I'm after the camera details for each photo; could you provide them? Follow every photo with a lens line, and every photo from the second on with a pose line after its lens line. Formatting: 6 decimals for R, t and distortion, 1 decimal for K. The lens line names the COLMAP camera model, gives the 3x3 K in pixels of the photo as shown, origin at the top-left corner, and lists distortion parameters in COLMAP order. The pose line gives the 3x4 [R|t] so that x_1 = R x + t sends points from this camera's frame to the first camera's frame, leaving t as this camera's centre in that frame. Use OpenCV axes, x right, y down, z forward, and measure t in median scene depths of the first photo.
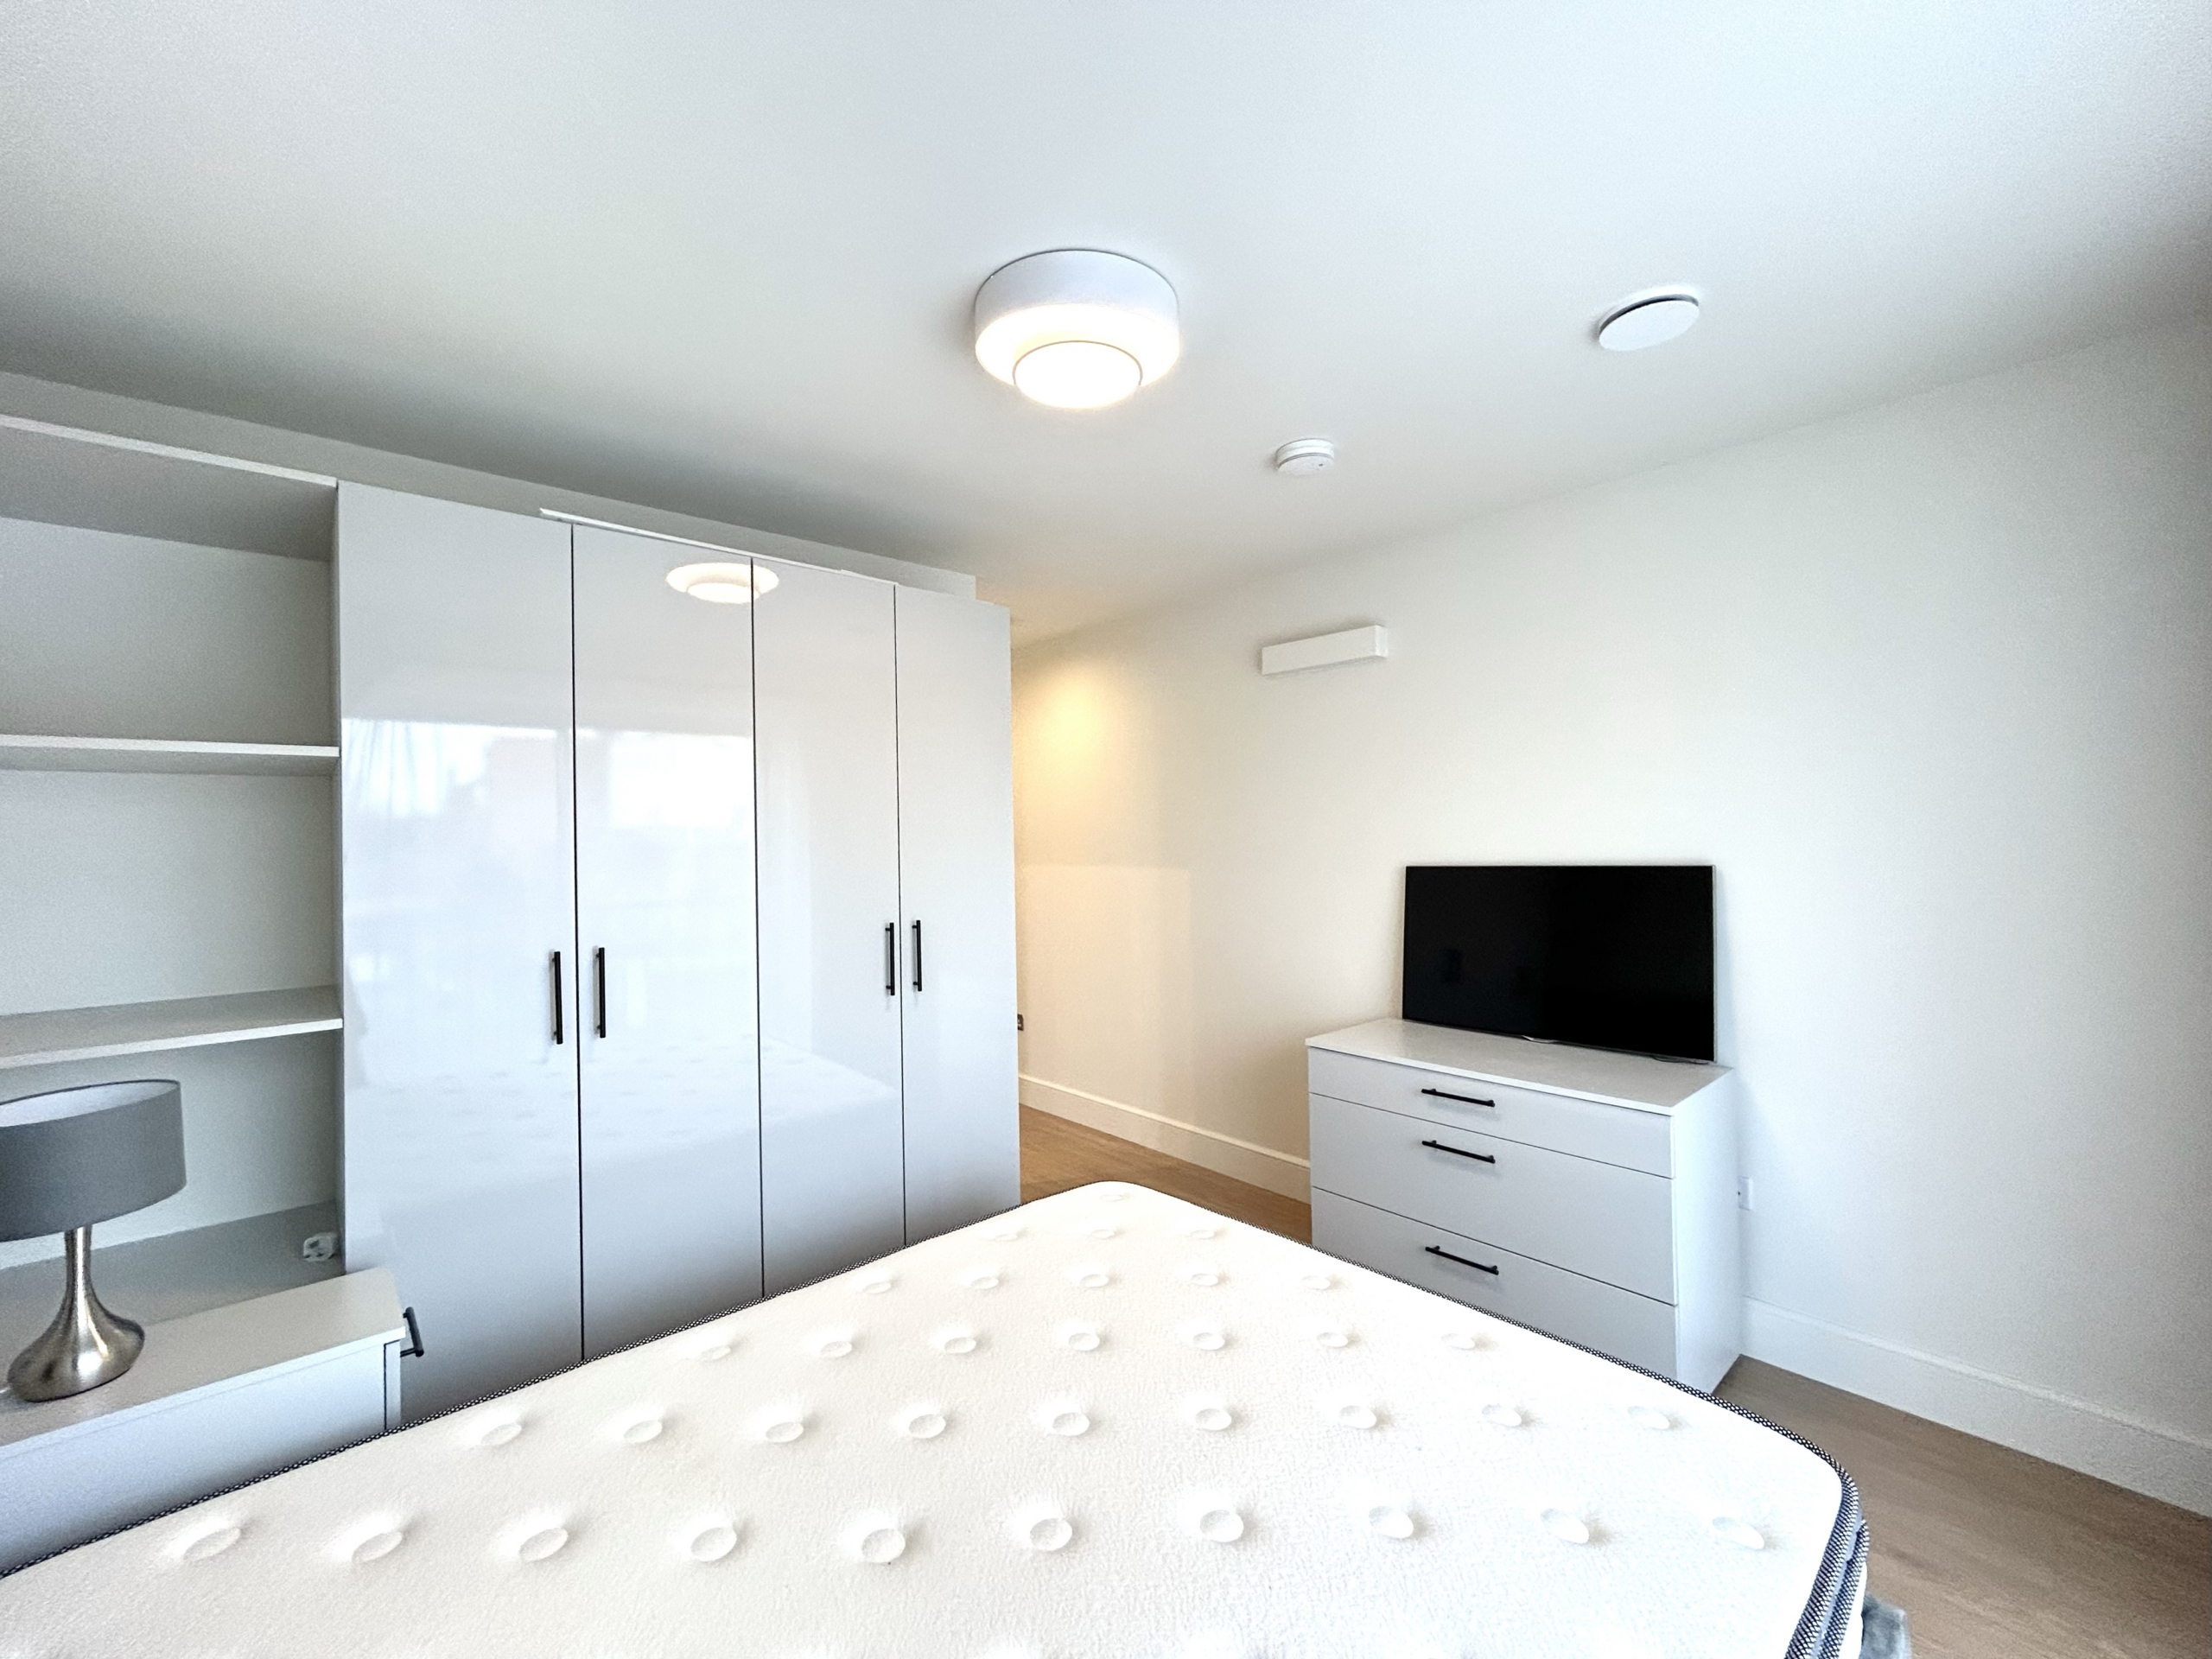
lens RADIAL K [[899.2, 0, 1103.1], [0, 899.2, 830.1], [0, 0, 1]] dist [0.001101, 0.000096]
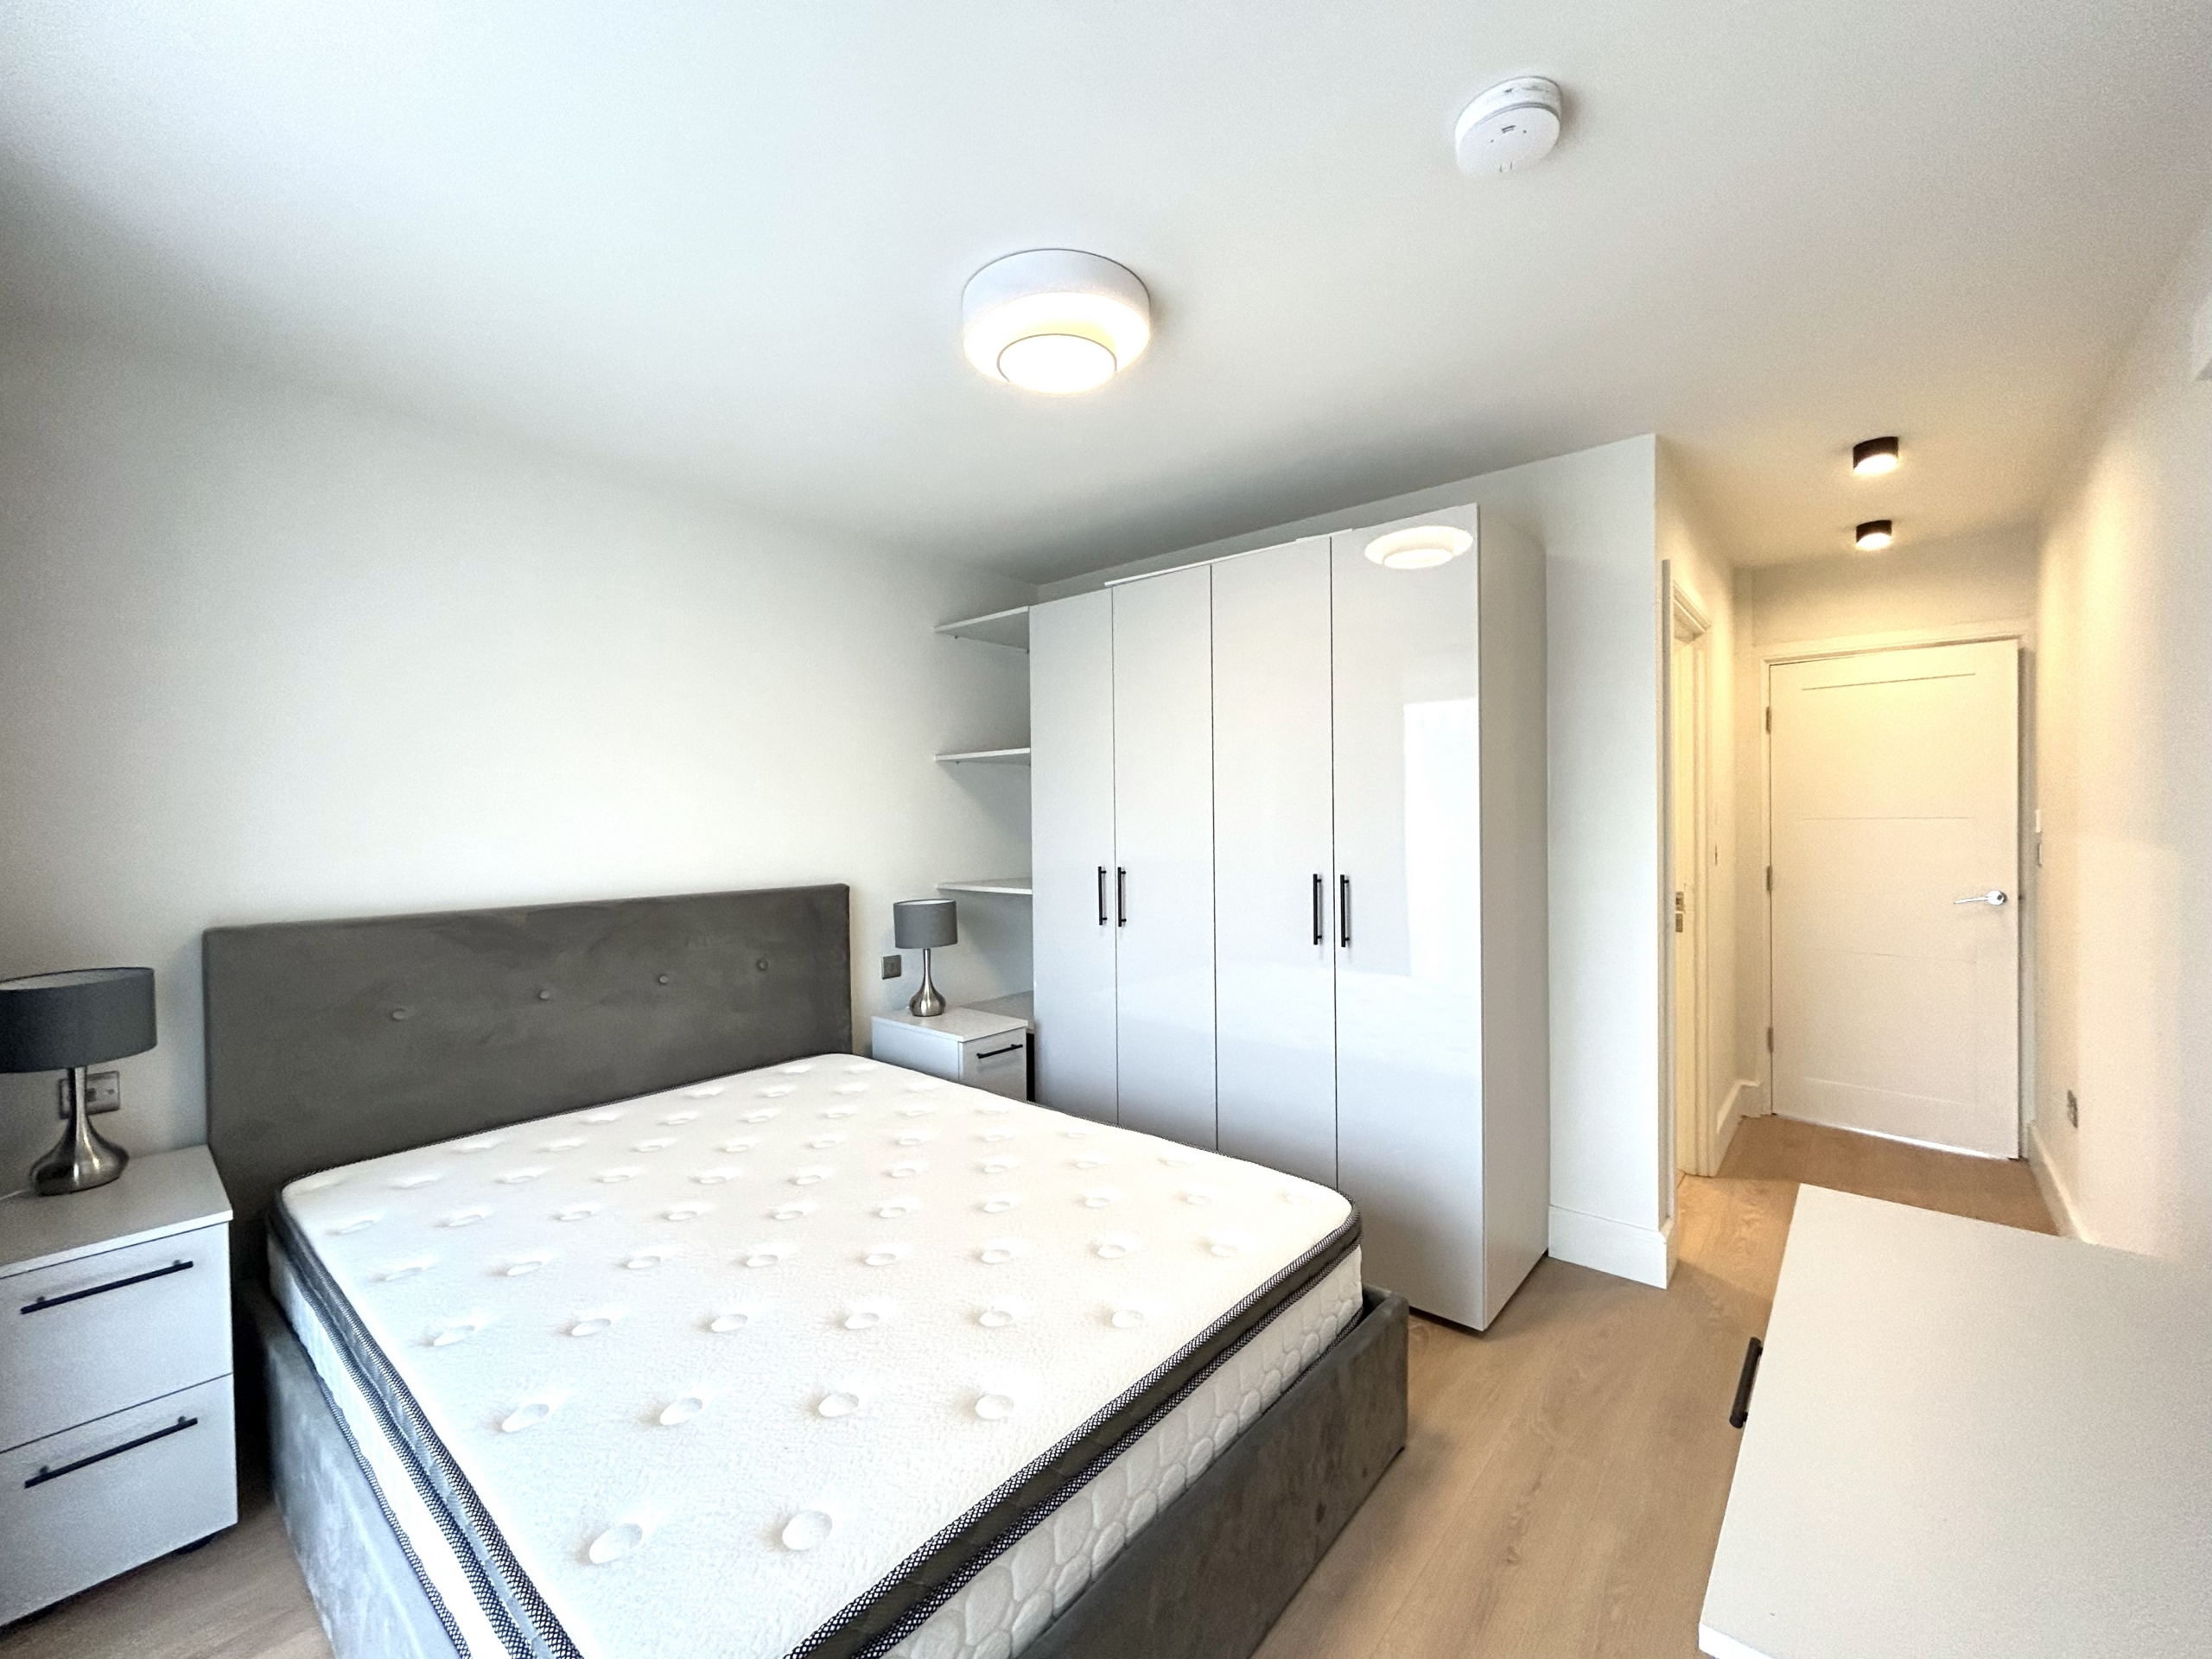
lens RADIAL K [[899.2, 0, 1105.0], [0, 899.2, 824.1], [0, 0, 1]] dist [0.001101, 0.000096]
pose [[0.131755, 0.036697, -0.990603, 0.922246], [0.025024, 0.998873, 0.040331, -0.002853], [0.990966, -0.030102, 0.130689, 0.773294]]
